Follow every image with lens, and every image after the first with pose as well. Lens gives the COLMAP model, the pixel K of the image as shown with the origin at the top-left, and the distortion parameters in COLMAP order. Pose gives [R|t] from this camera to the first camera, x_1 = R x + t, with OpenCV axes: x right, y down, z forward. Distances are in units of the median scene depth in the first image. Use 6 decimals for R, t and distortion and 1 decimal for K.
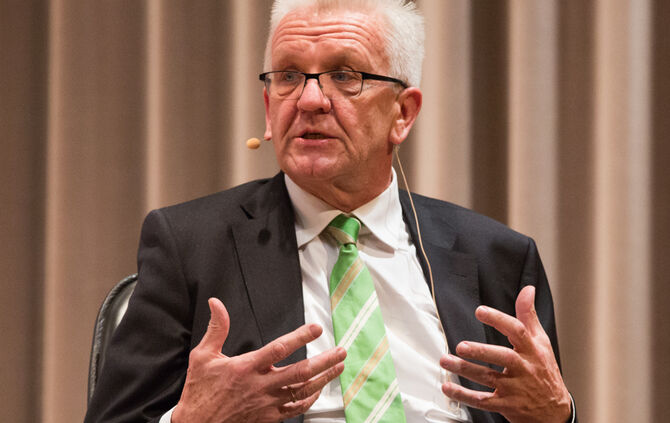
lens RADIAL K [[4878.5, 0, 334.9], [0, 4878.5, 211.5], [0, 0, 1]] dist [-0.217581, 0.000000]
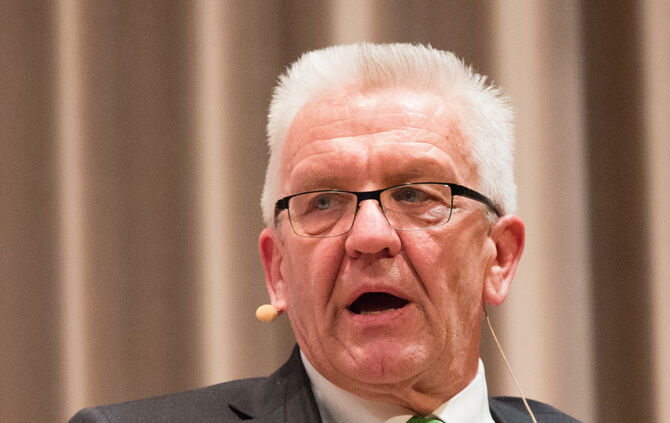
lens RADIAL K [[4878.5, 0, 334.9], [0, 4878.5, 211.5], [0, 0, 1]] dist [-0.217581, 0.000000]
pose [[0.997766, -0.066507, 0.006335, -0.012147], [0.066702, 0.997033, -0.038432, -0.002819], [-0.003760, 0.038768, 0.999241, 0.382169]]
